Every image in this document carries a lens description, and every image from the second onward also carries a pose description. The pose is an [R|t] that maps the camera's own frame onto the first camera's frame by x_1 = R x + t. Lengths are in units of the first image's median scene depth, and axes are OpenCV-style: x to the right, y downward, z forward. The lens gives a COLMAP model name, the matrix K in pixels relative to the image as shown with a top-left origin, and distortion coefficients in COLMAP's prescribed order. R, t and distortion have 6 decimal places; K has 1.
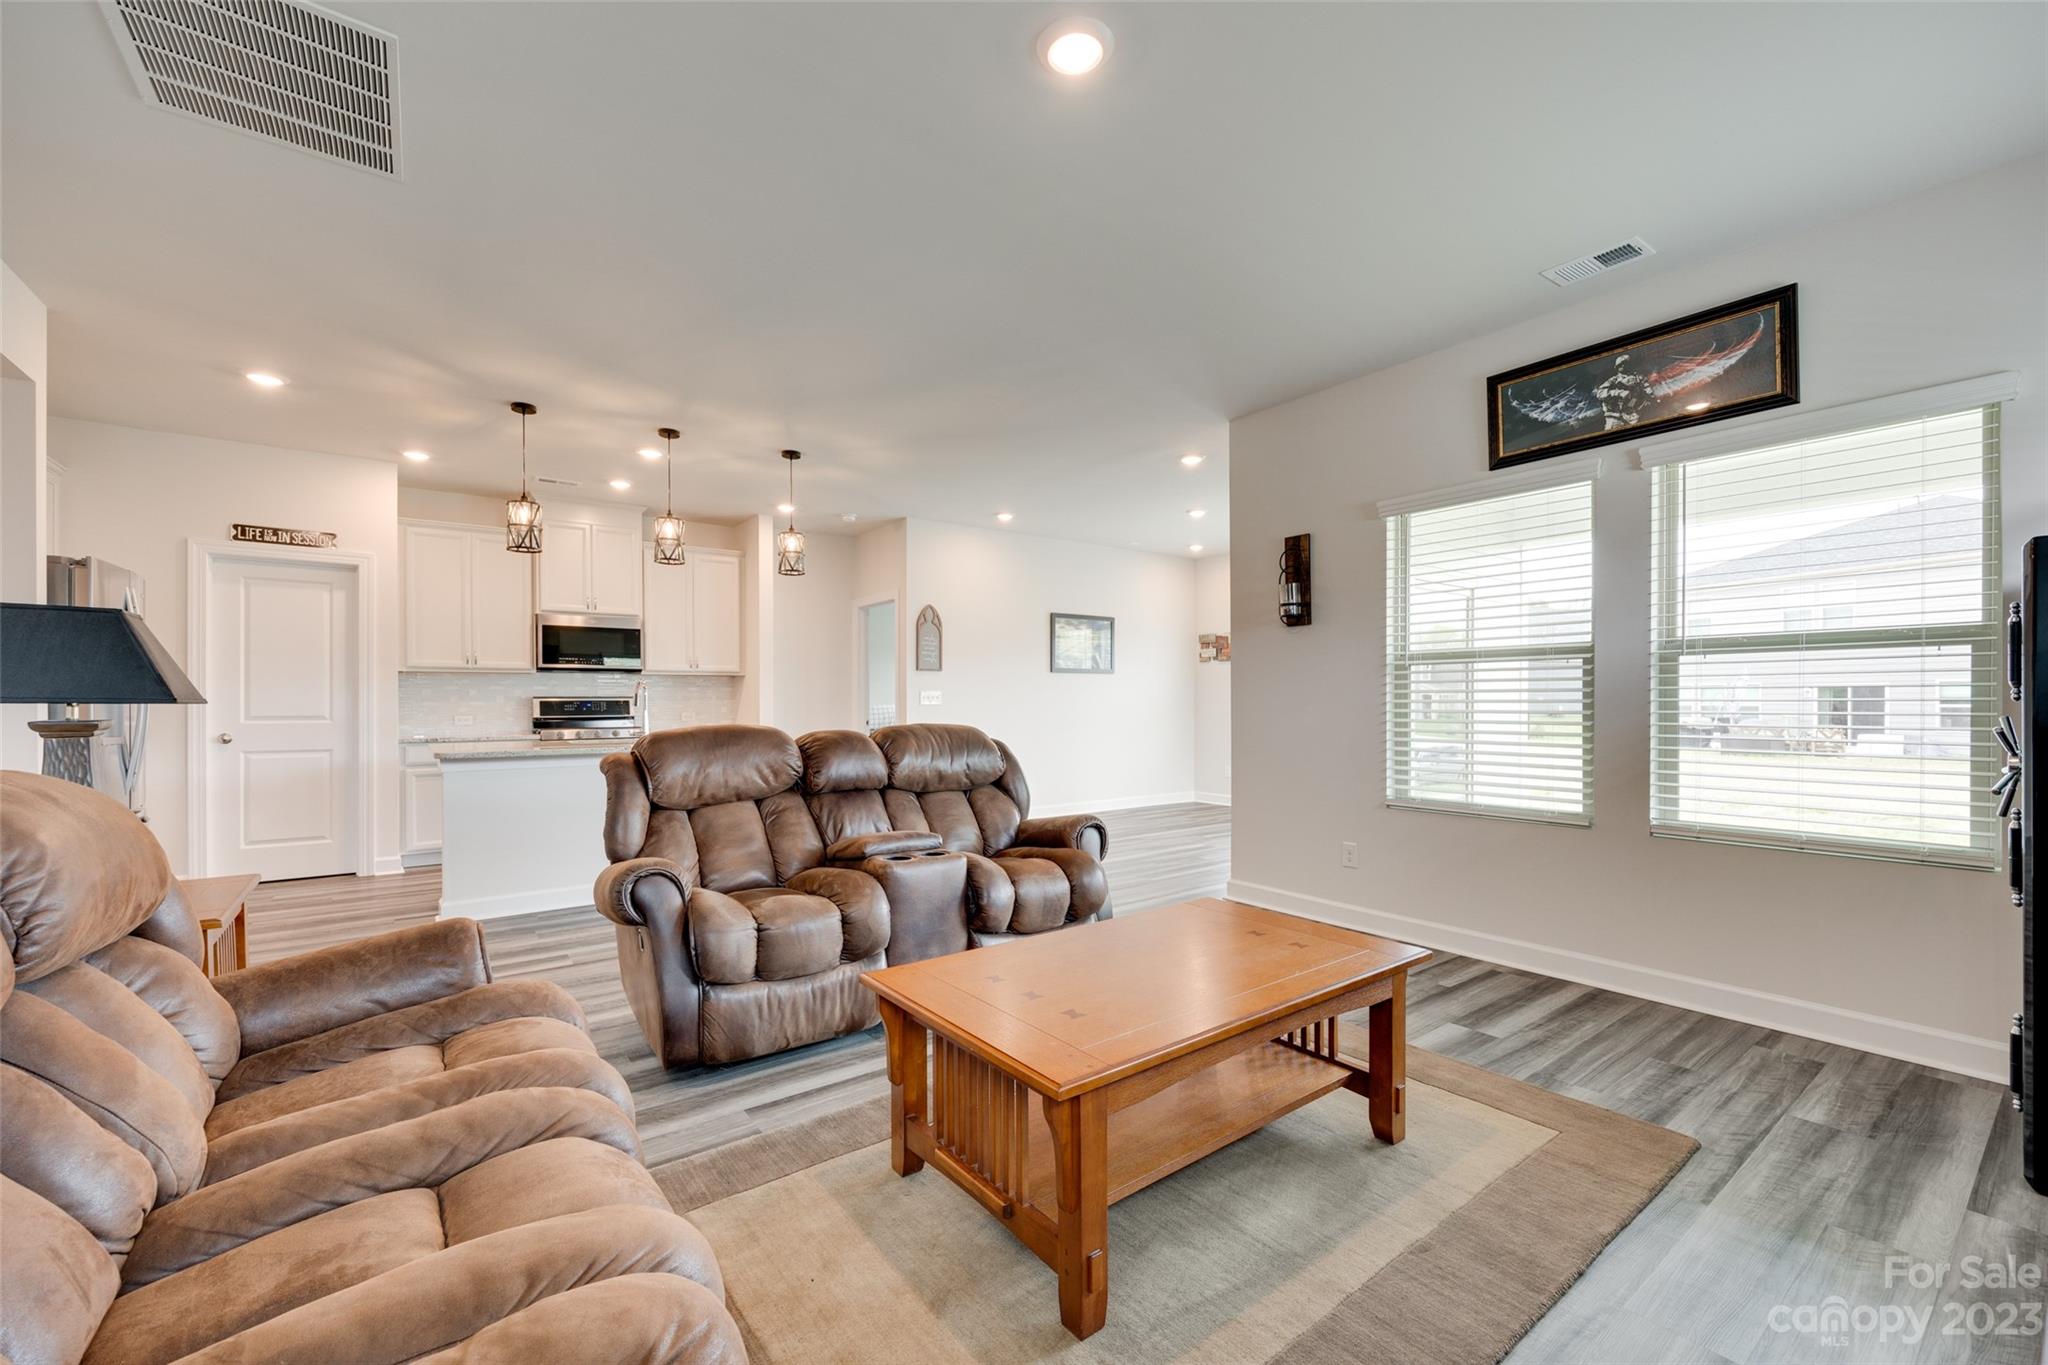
lens RADIAL K [[834.2, 0, 1024.5], [0, 834.2, 702.3], [0, 0, 1]] dist [0.000214, -0.000165]
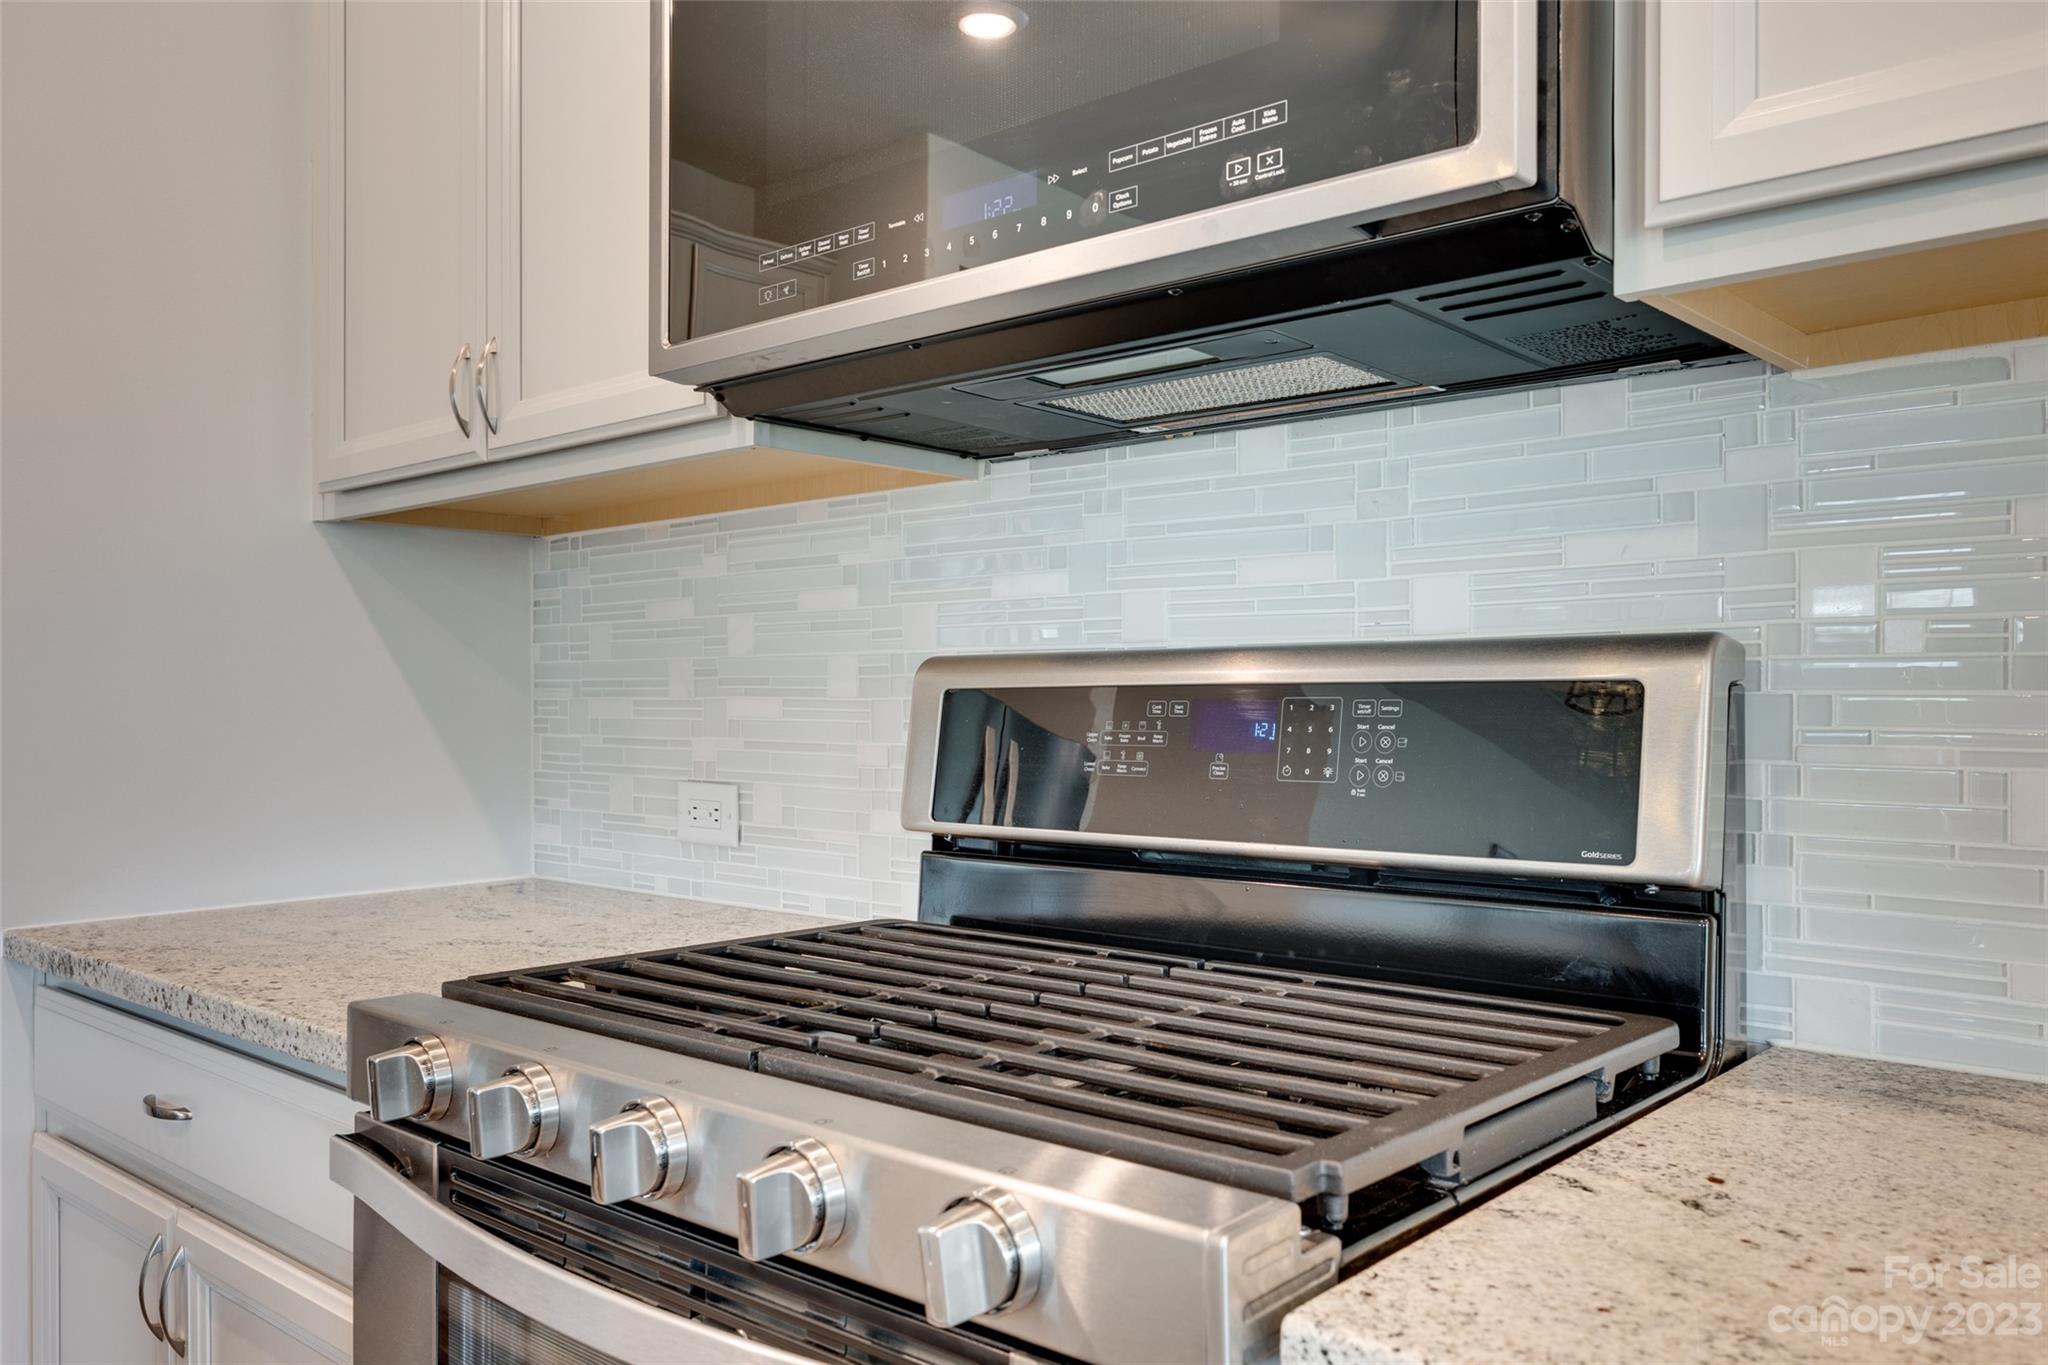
lens RADIAL K [[1567.1, 0, 1024.0], [0, 1567.1, 682.5], [0, 0, 1]] dist [-0.003800, -0.001146]
pose [[0.203171, -0.004598, -0.979132, -0.462600], [-0.001107, 0.999987, -0.004926, -0.002419], [0.979143, 0.002084, 0.203164, 1.236874]]
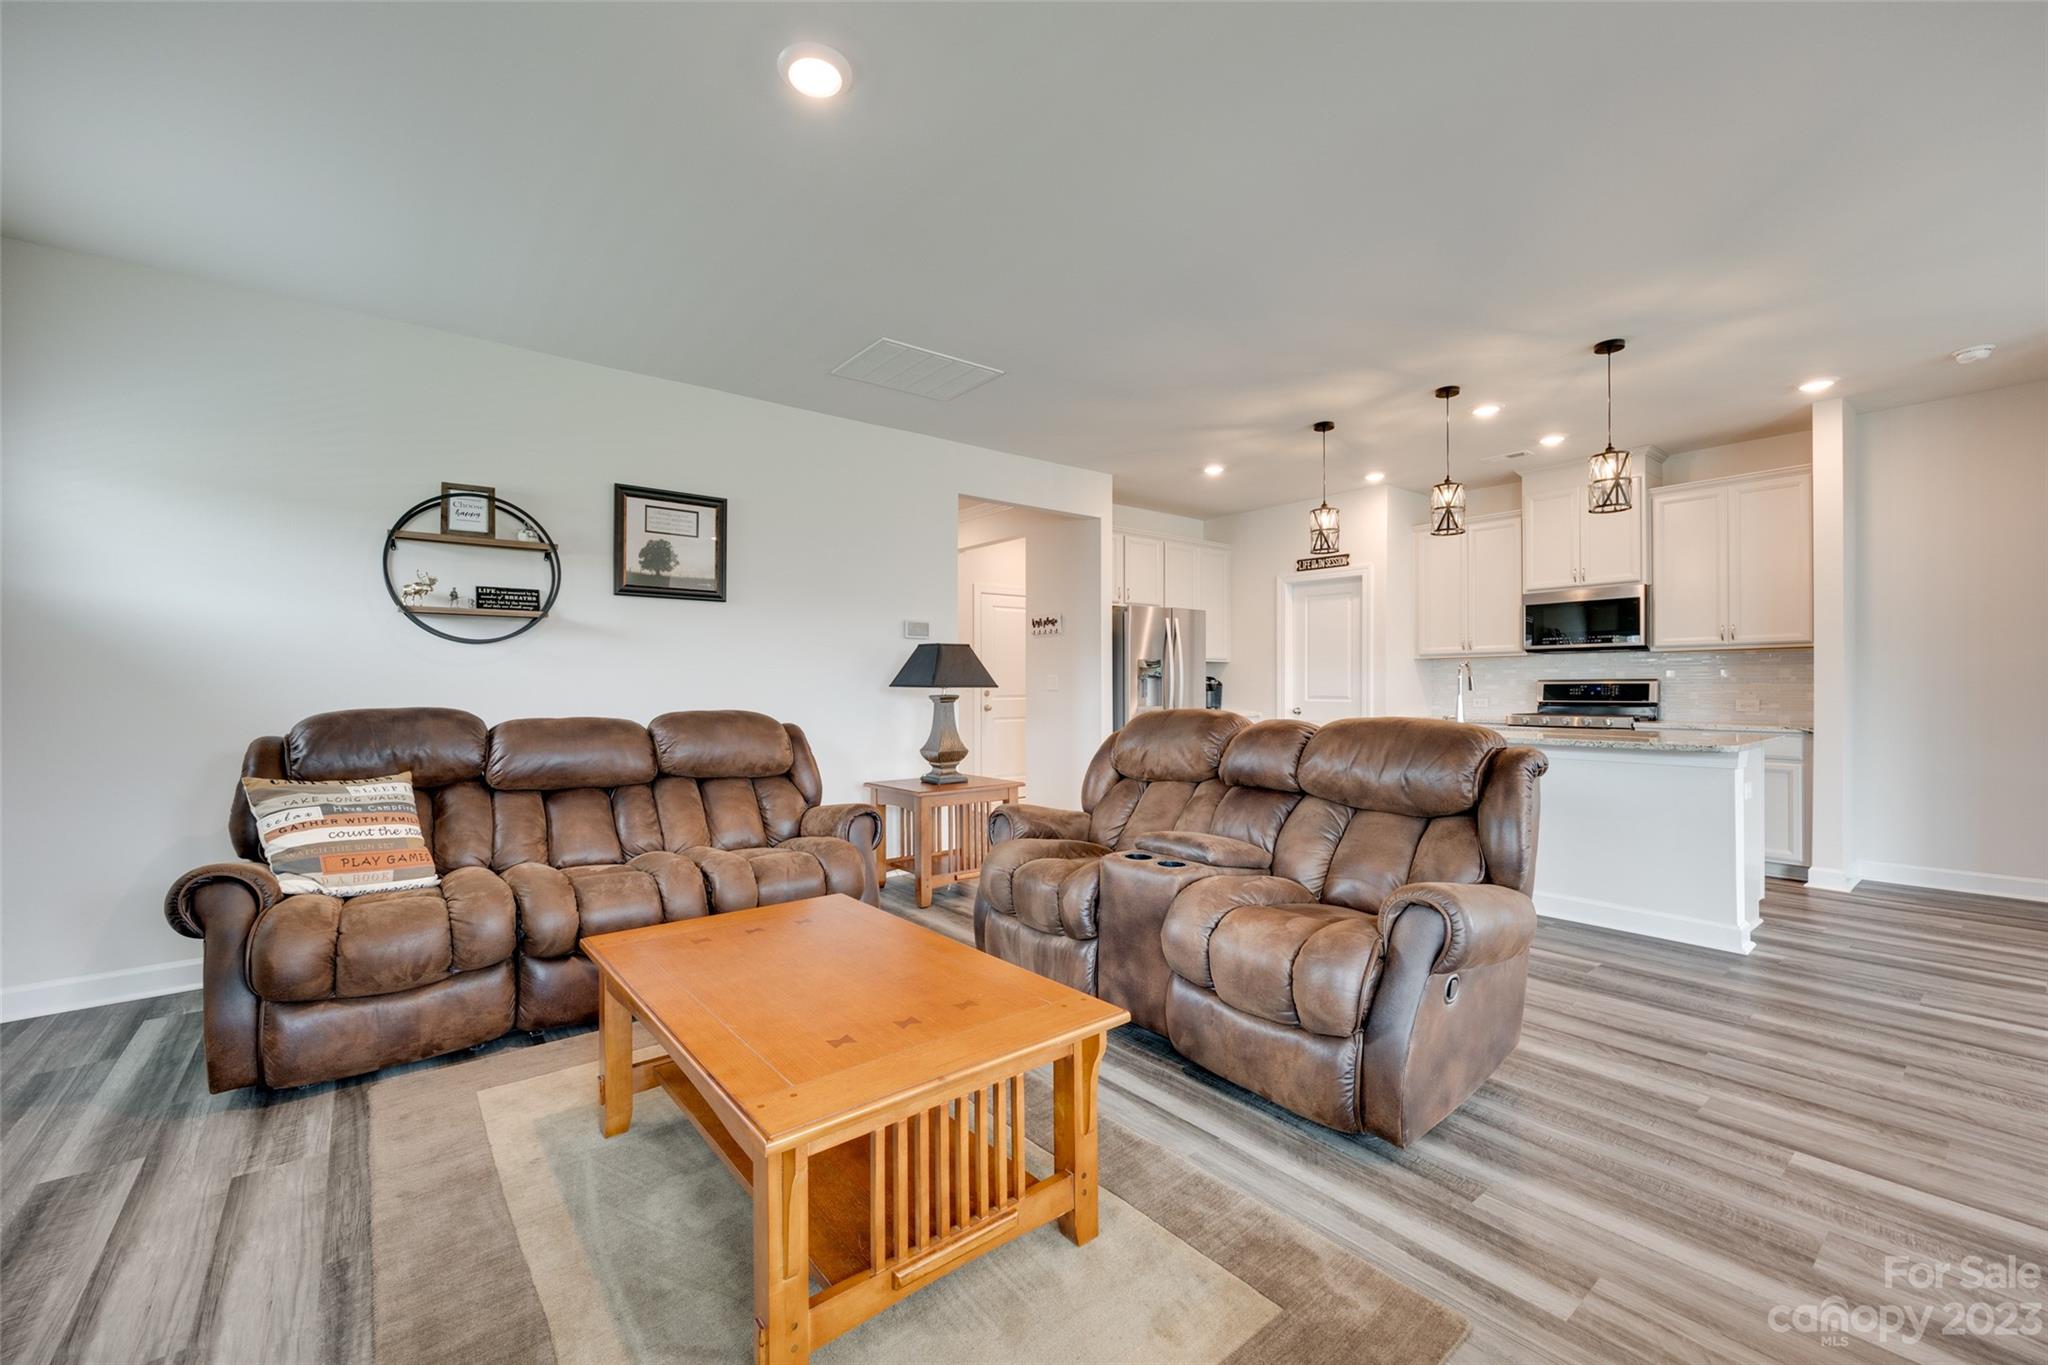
lens RADIAL K [[820.7, 0, 1022.6], [0, 820.7, 686.8], [0, 0, 1]] dist [-0.000320, -0.000174]
pose [[0.029295, 0.005039, -0.999558, 0.432539], [-0.001101, 0.999987, 0.005008, -0.004028], [0.999570, 0.000954, 0.029300, 0.482783]]
